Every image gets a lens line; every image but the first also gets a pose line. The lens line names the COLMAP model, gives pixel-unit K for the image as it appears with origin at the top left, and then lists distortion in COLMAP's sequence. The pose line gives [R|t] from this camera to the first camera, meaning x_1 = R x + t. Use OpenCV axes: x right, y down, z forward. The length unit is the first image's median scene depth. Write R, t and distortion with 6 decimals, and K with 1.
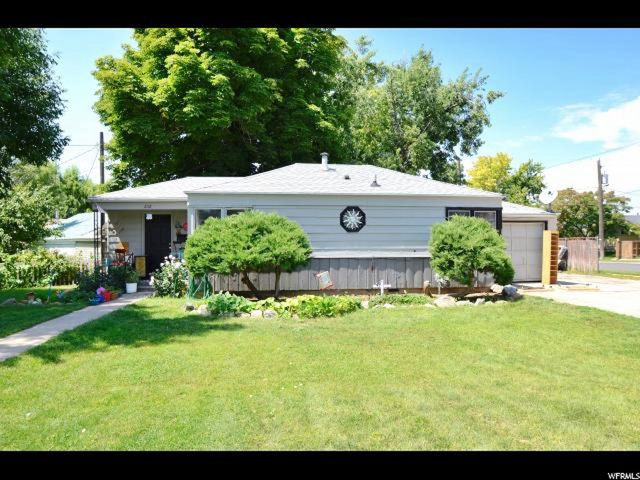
lens RADIAL K [[406.9, 0, 319.6], [0, 406.9, 240.5], [0, 0, 1]] dist [-0.002585, -0.000060]
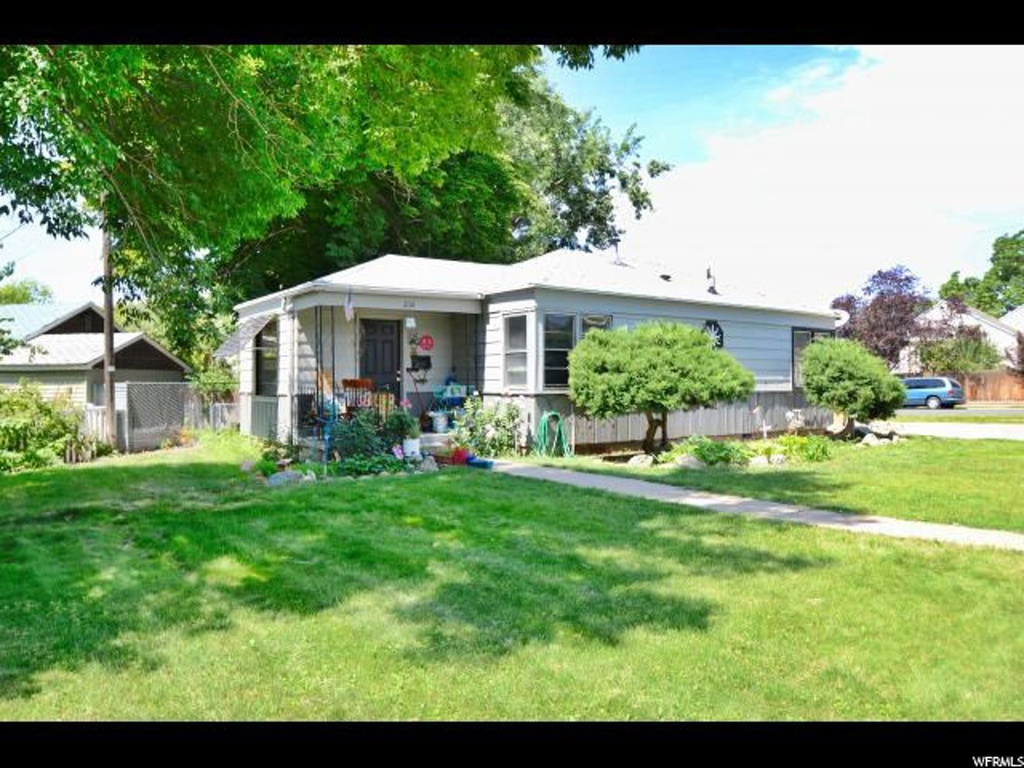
lens RADIAL K [[751.8, 0, 512.4], [0, 751.8, 383.6], [0, 0, 1]] dist [-0.004242, -0.000405]
pose [[0.871522, 0.001562, 0.490354, -0.870617], [-0.001131, 0.999999, -0.001175, 0.029277], [-0.490355, 0.000469, 0.871522, 0.015345]]
